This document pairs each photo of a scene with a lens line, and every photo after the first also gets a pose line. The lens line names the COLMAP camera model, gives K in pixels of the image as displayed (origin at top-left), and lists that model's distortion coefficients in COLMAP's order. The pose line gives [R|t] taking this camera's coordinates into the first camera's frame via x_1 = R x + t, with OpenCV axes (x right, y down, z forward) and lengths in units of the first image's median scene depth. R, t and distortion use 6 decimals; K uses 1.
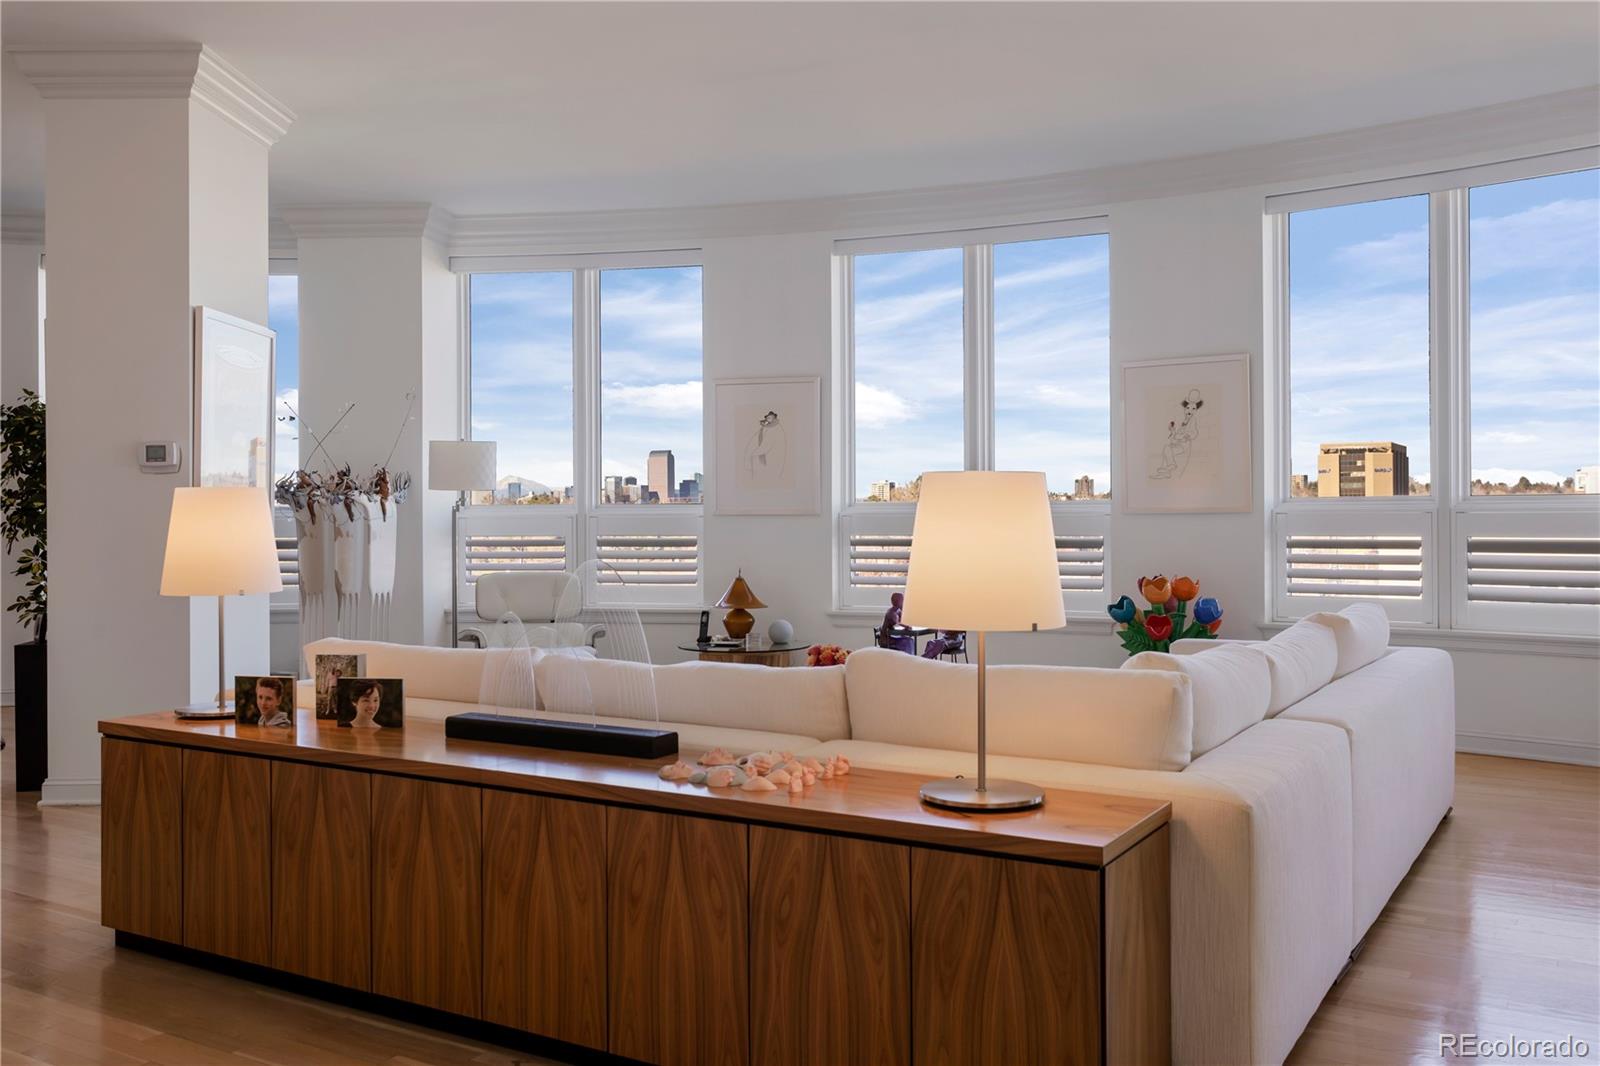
lens RADIAL K [[1377.2, 0, 807.7], [0, 1377.2, 507.1], [0, 0, 1]] dist [0.020277, 0.011065]
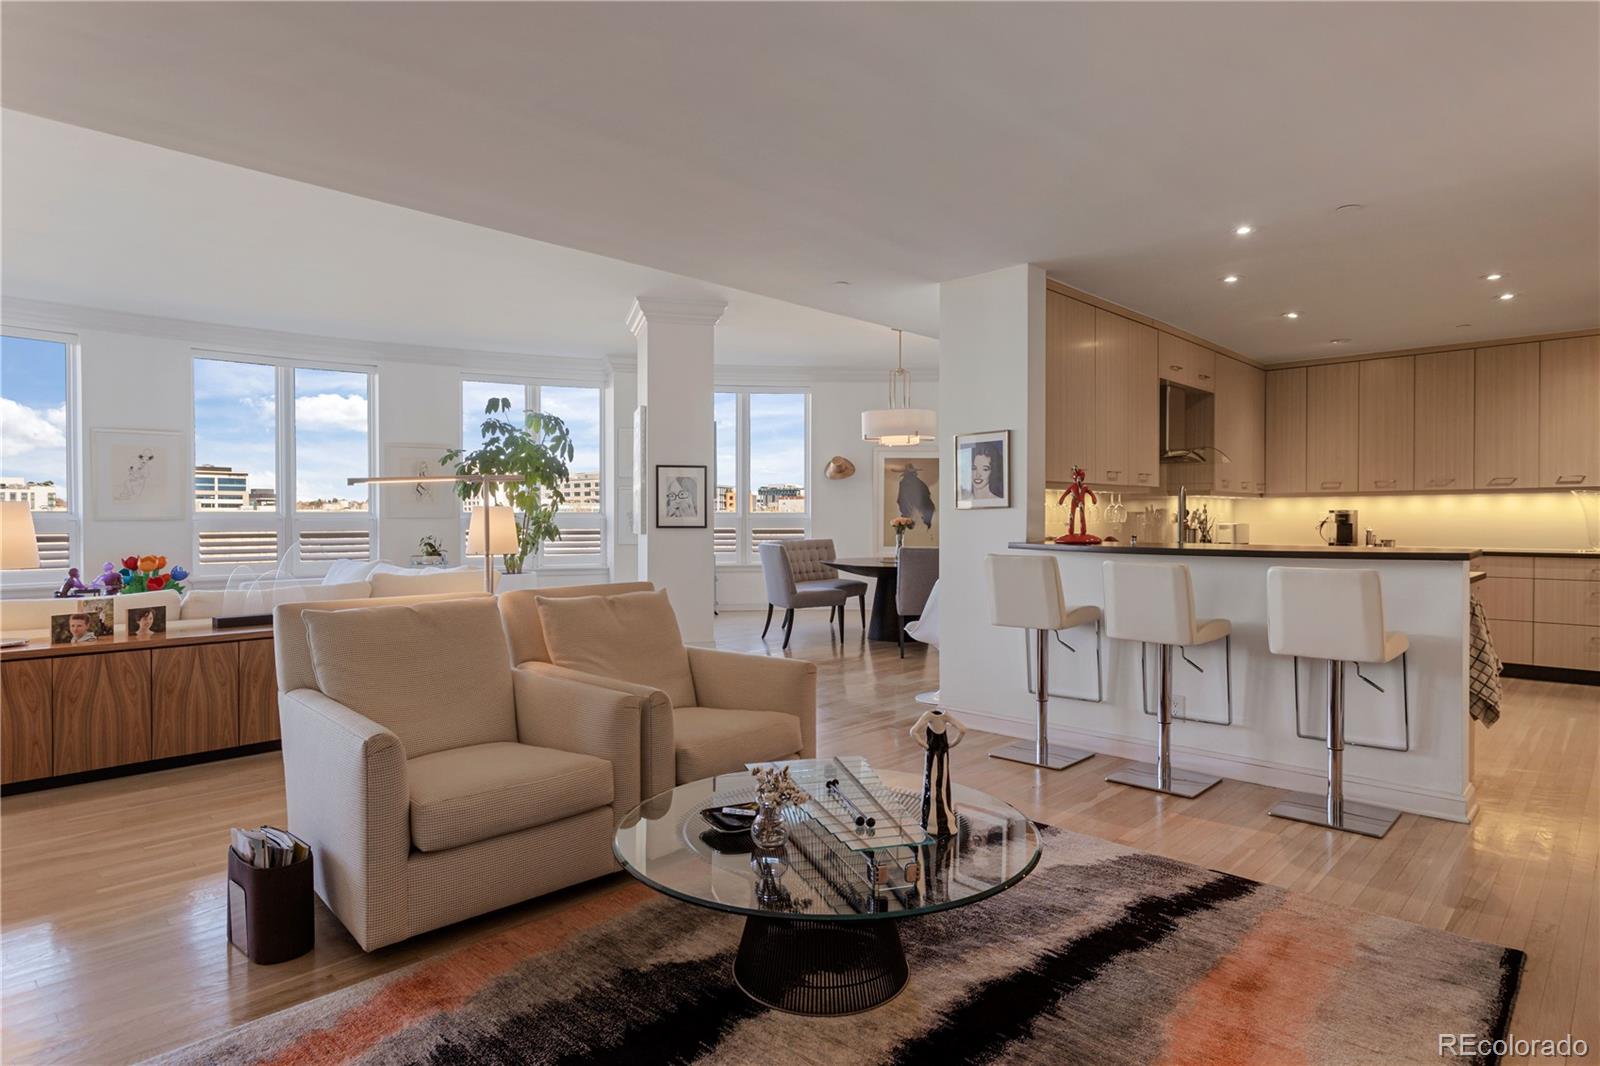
lens RADIAL K [[879.2, 0, 794.5], [0, 879.2, 528.6], [0, 0, 1]] dist [-0.000466, 0.003119]
pose [[0.218810, -0.006664, 0.975745, -0.629135], [-0.004832, 0.999957, 0.007913, 0.002864], [-0.975755, -0.006446, 0.218769, -0.048164]]
